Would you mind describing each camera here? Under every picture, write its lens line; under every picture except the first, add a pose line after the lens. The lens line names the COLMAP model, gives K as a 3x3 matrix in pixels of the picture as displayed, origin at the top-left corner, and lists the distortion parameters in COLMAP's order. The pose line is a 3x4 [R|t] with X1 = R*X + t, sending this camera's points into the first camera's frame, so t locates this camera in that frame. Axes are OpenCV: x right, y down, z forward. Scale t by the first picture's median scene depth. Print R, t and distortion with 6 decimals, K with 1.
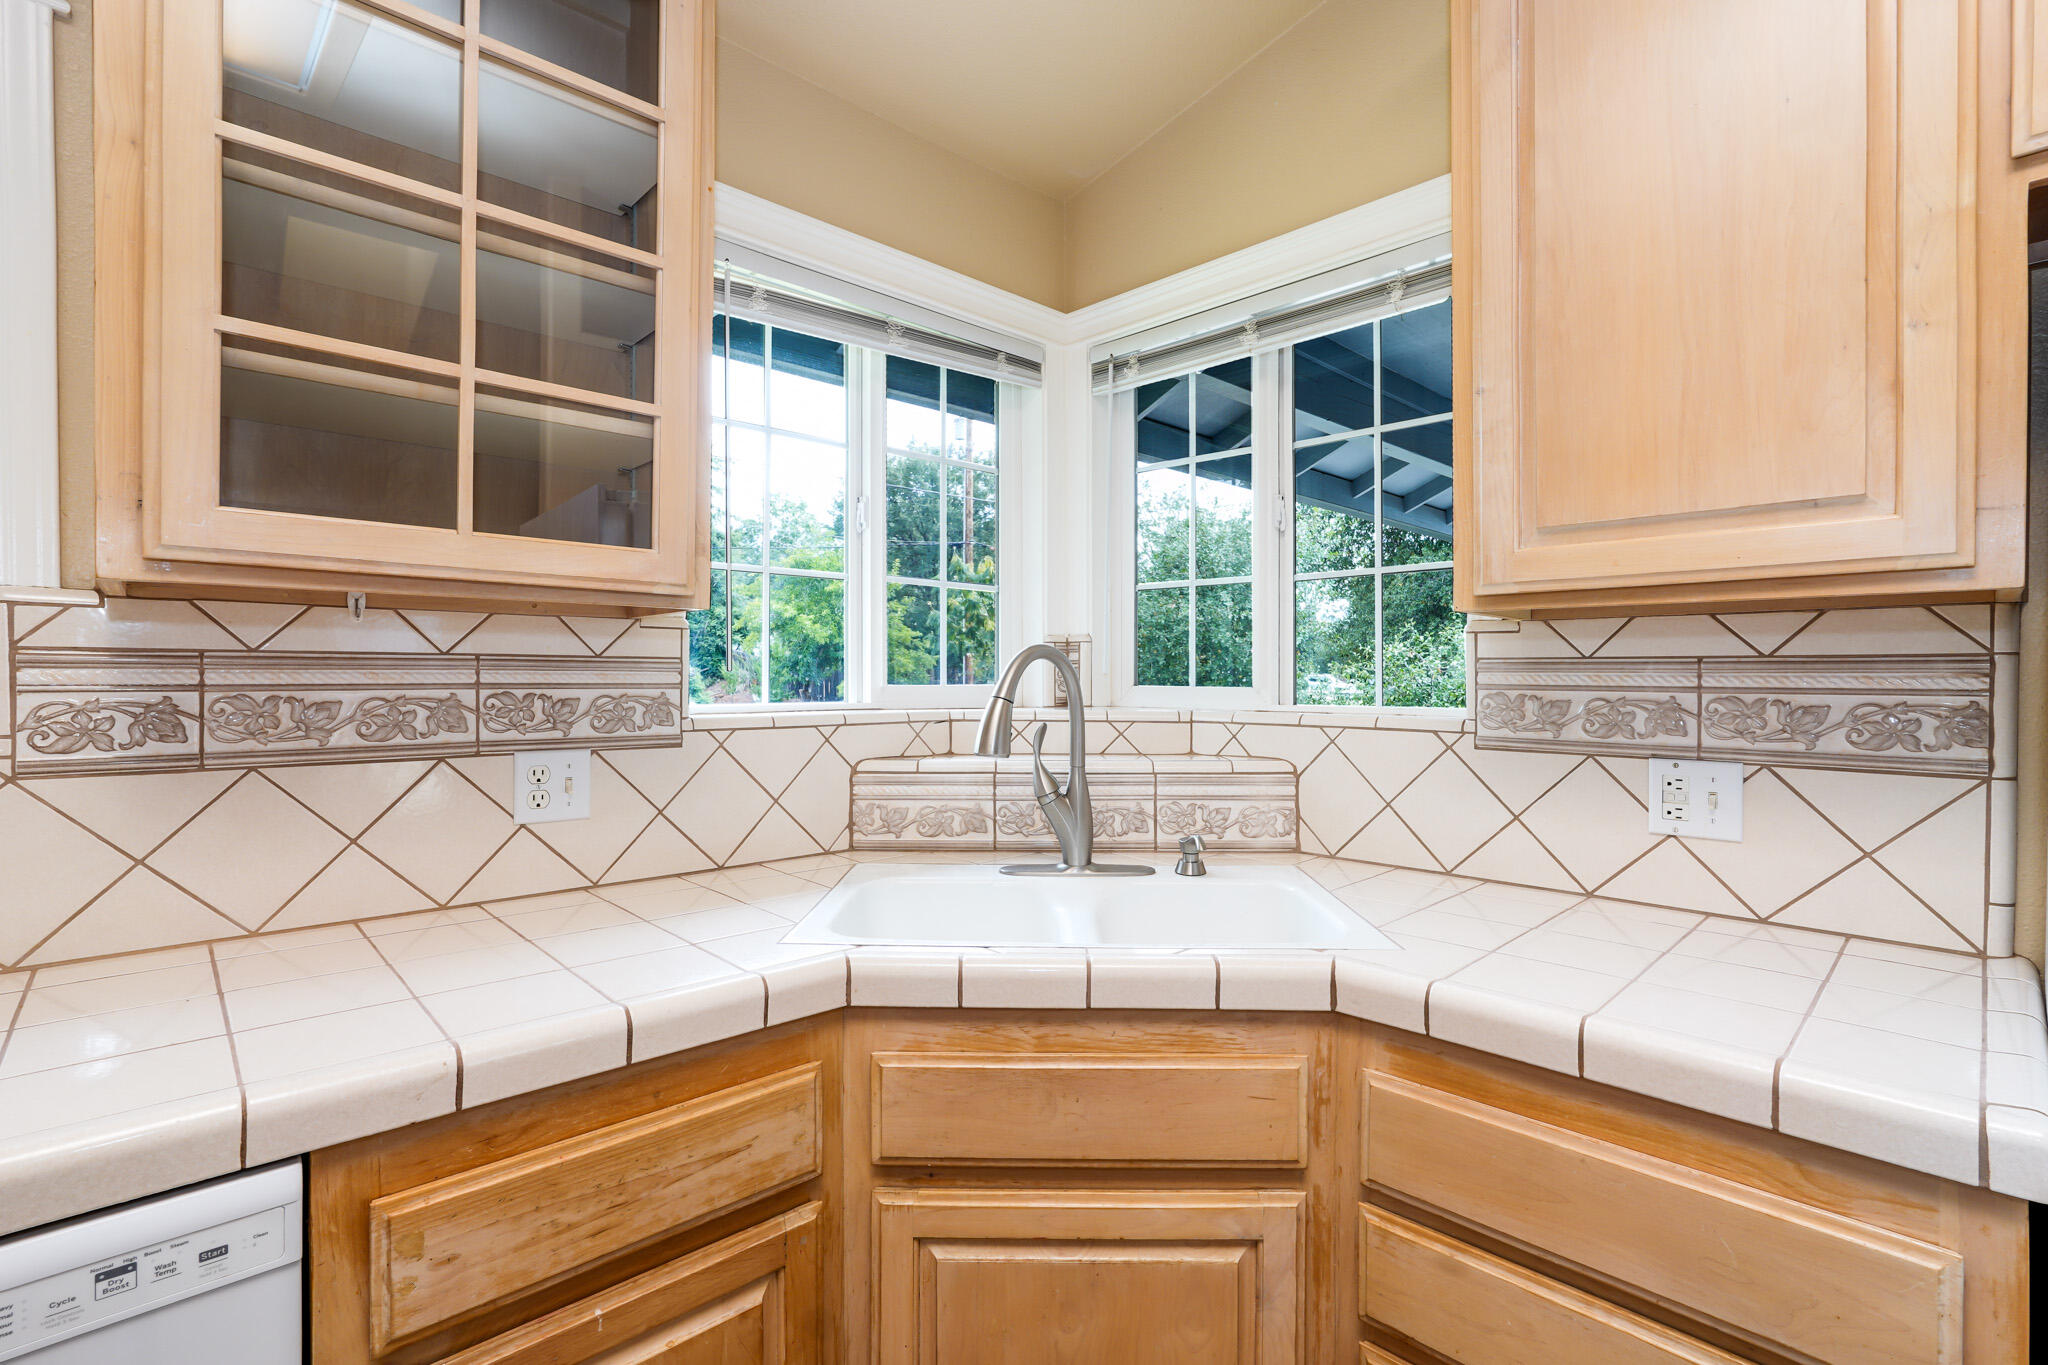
lens RADIAL K [[944.2, 0, 1014.9], [0, 944.2, 683.4], [0, 0, 1]] dist [-0.023345, 0.015277]
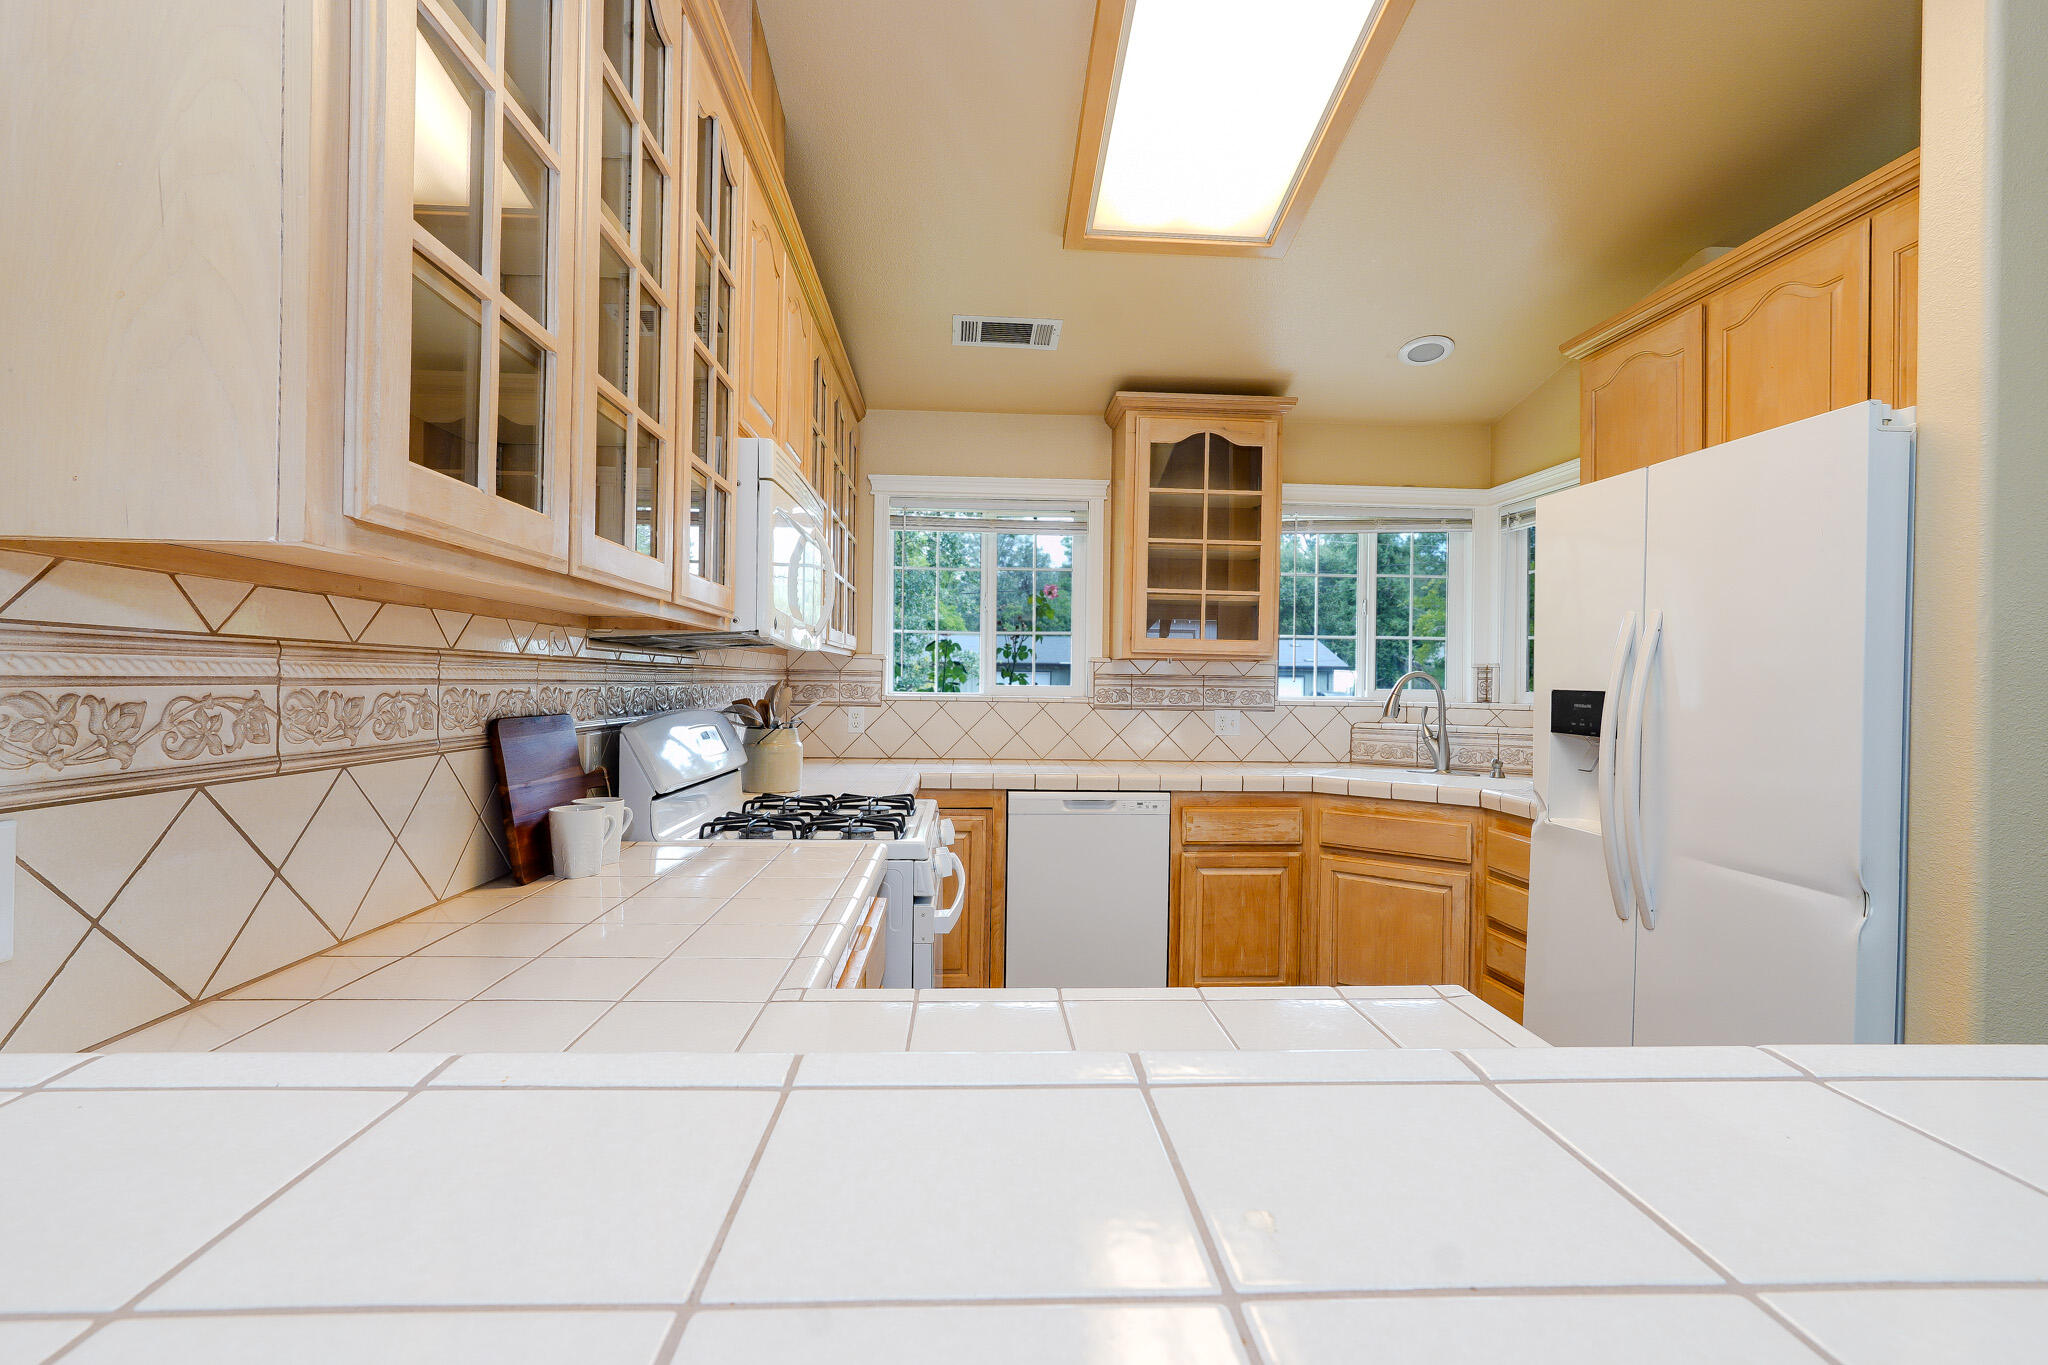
lens RADIAL K [[944.2, 0, 1014.9], [0, 944.2, 683.4], [0, 0, 1]] dist [-0.023345, 0.015277]
pose [[0.766493, 0.008989, -0.642190, 1.031241], [-0.016313, 0.999852, -0.005474, 0.023702], [0.642045, 0.014672, 0.766526, -1.946477]]
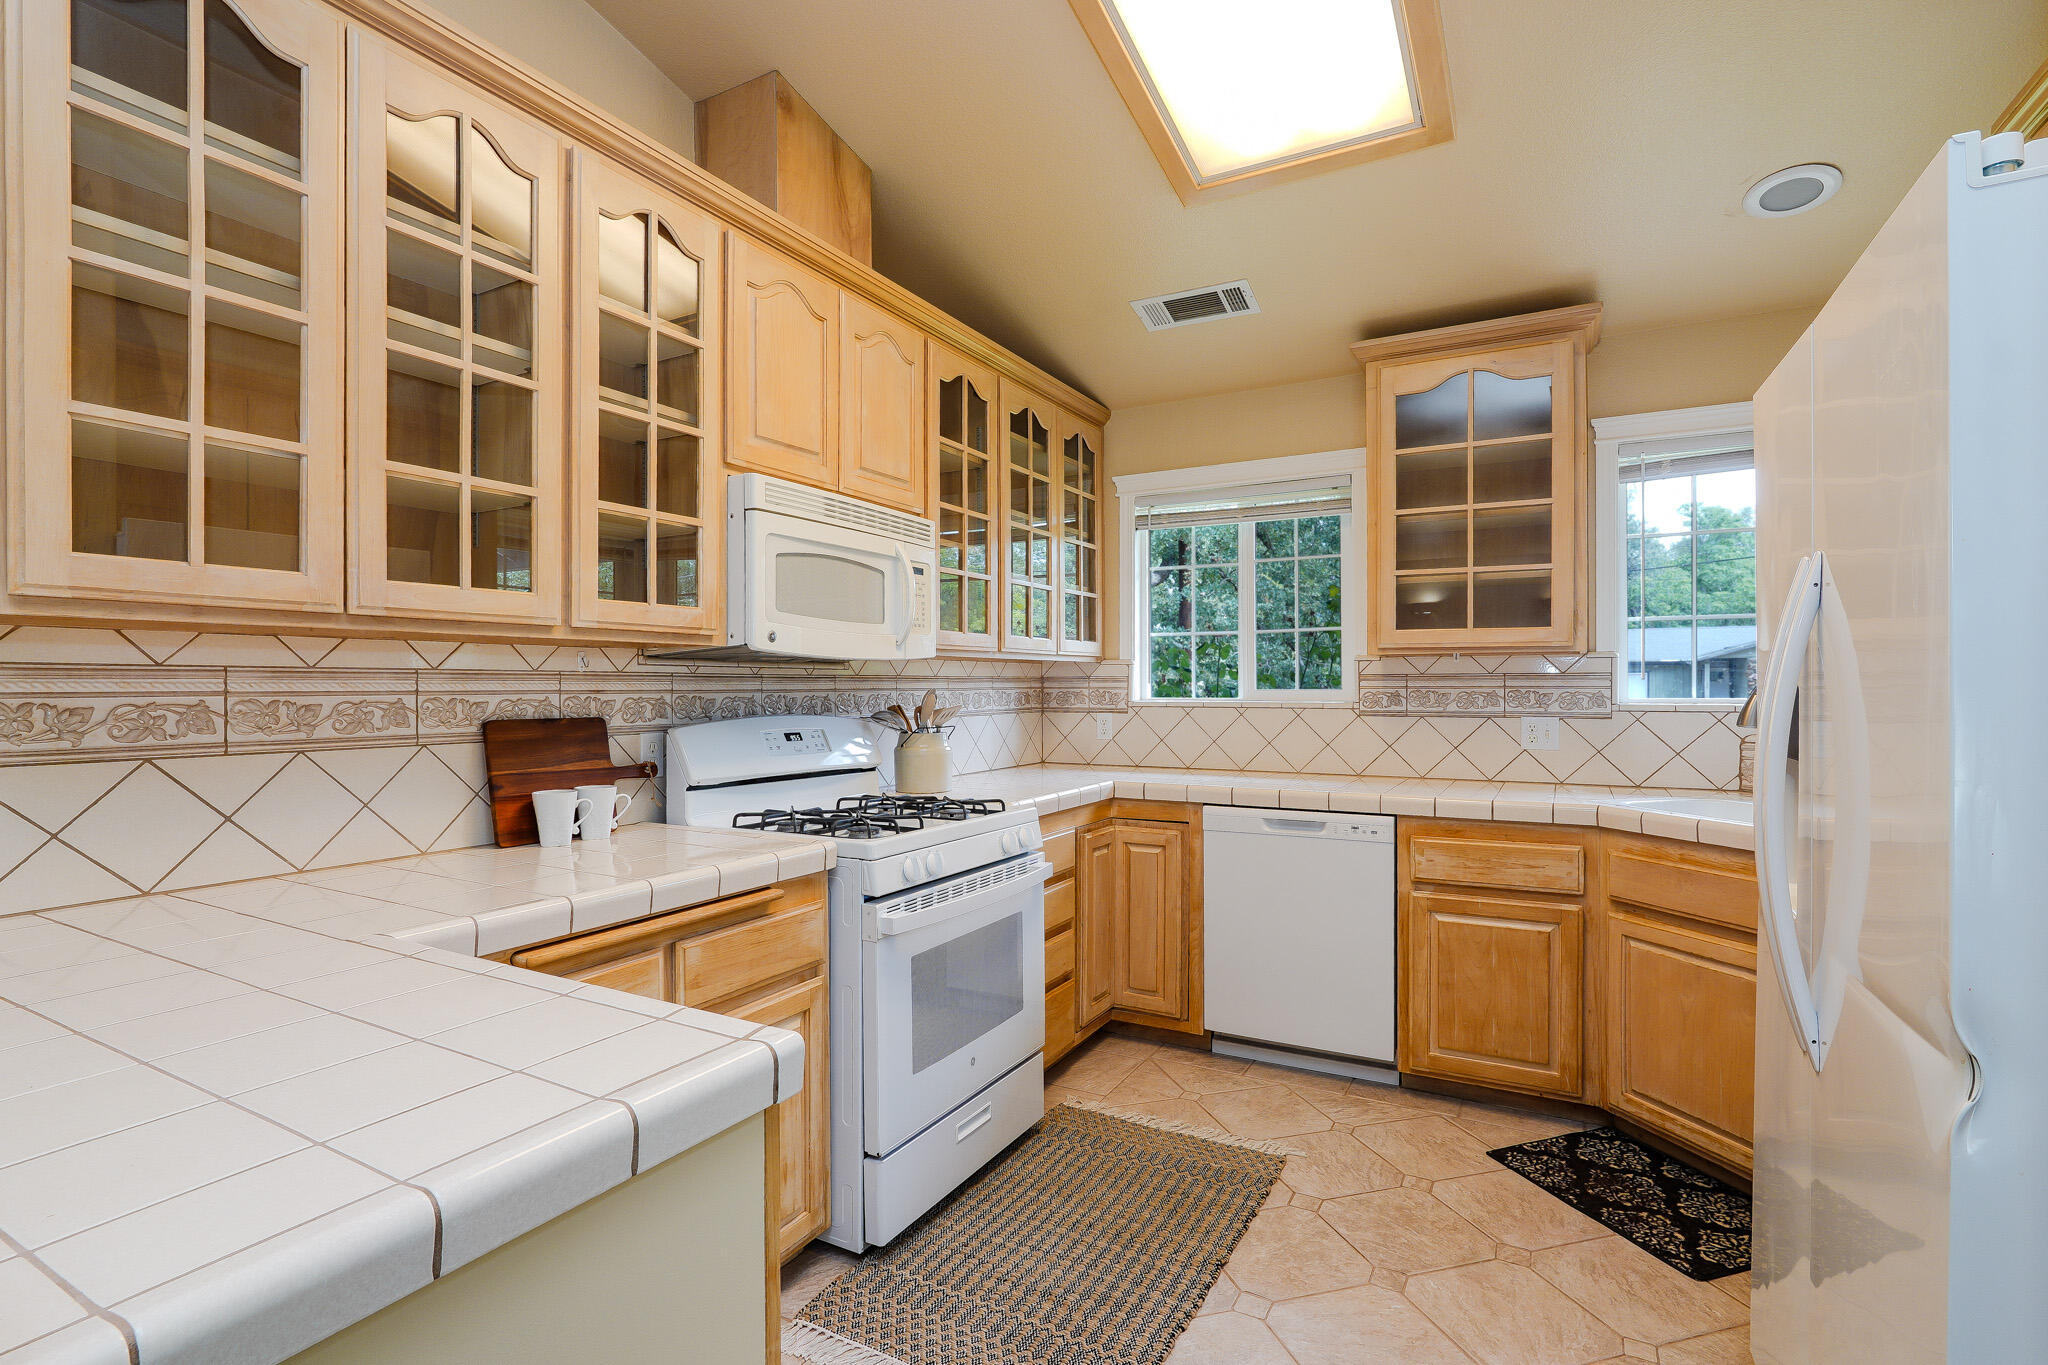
lens RADIAL K [[962.6, 0, 1016.8], [0, 962.6, 687.7], [0, 0, 1]] dist [-0.022695, 0.011434]
pose [[0.296161, -0.002245, -0.955136, 1.599323], [-0.003201, 0.999989, -0.003343, 0.019864], [0.955133, 0.004047, 0.296150, -1.017974]]
